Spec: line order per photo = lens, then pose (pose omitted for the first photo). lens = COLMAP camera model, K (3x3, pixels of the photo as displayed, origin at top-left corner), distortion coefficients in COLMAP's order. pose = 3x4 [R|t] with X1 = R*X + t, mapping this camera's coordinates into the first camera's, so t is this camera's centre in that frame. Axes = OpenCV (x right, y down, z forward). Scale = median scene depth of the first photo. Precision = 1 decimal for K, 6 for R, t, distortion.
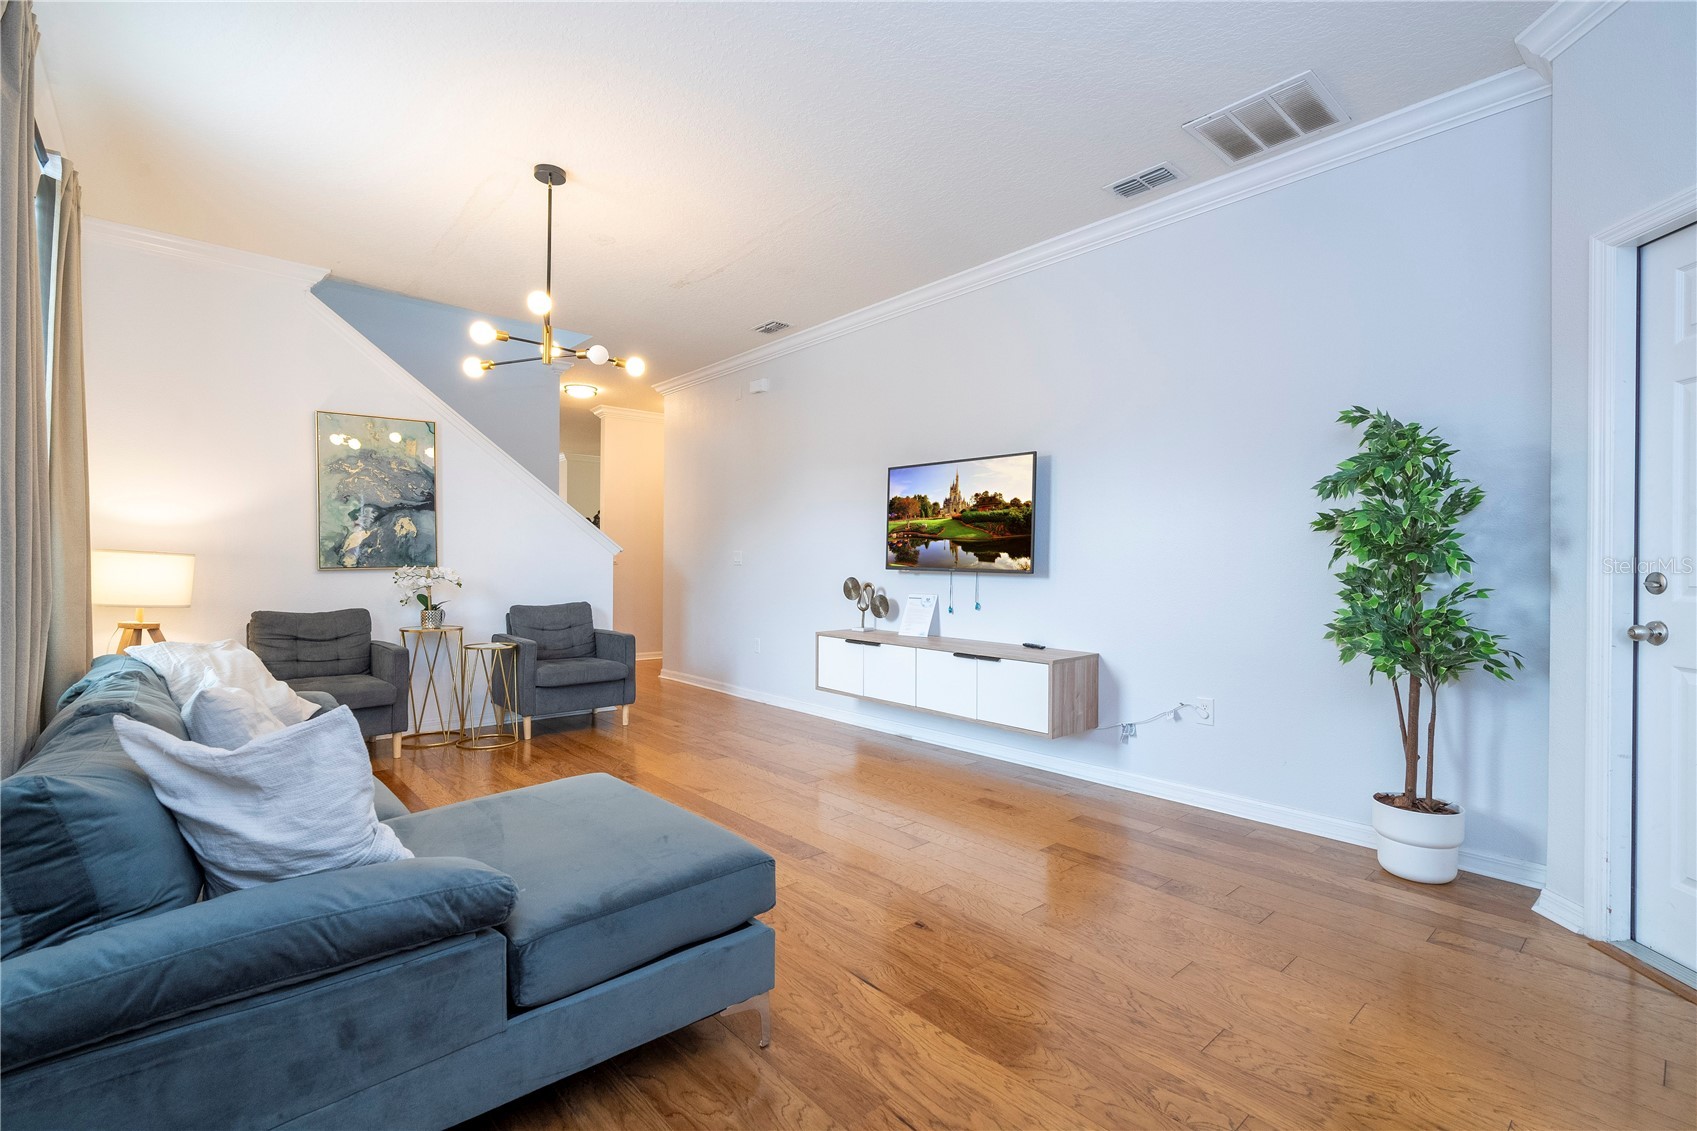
lens RADIAL K [[764.9, 0, 853.8], [0, 764.9, 563.2], [0, 0, 1]] dist [-0.005186, 0.001894]
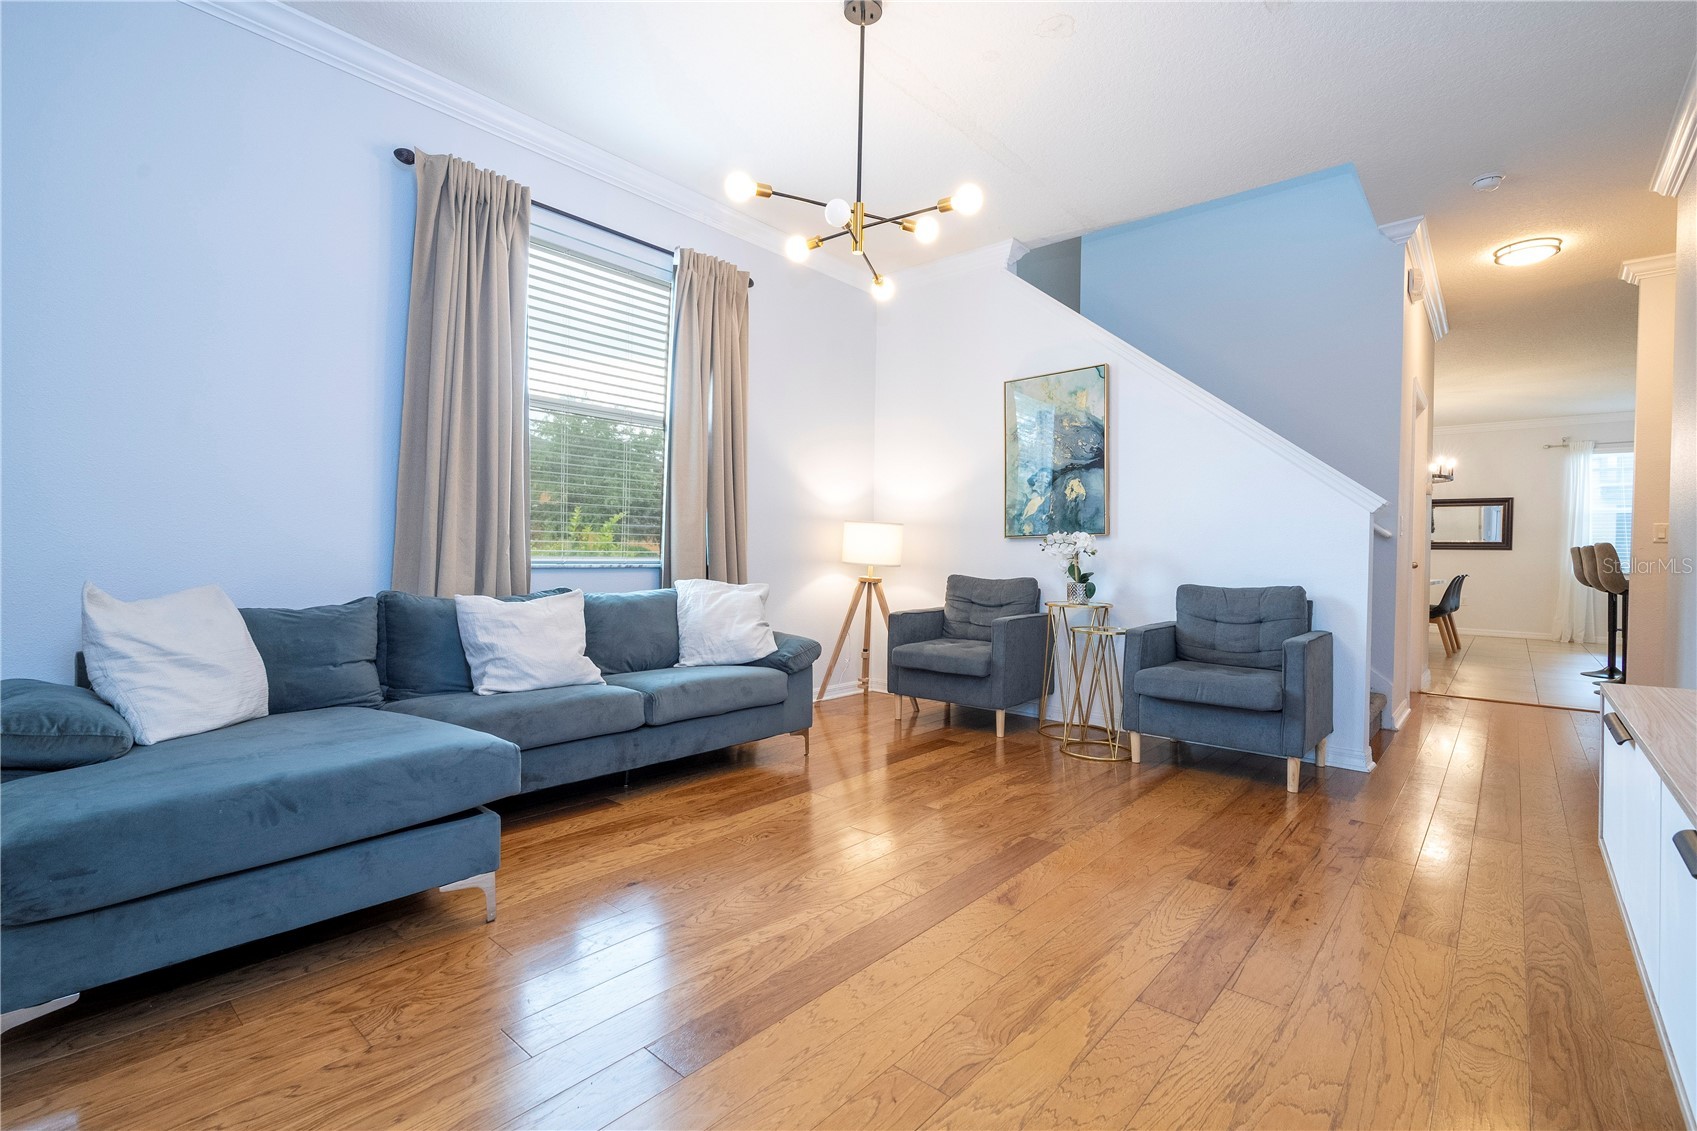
lens RADIAL K [[764.9, 0, 852.5], [0, 764.9, 559.0], [0, 0, 1]] dist [-0.005186, 0.001894]
pose [[0.134964, 0.003996, -0.990842, 0.267953], [-0.006981, 0.999971, 0.003082, 0.033131], [0.990826, 0.006501, 0.134988, 0.622828]]
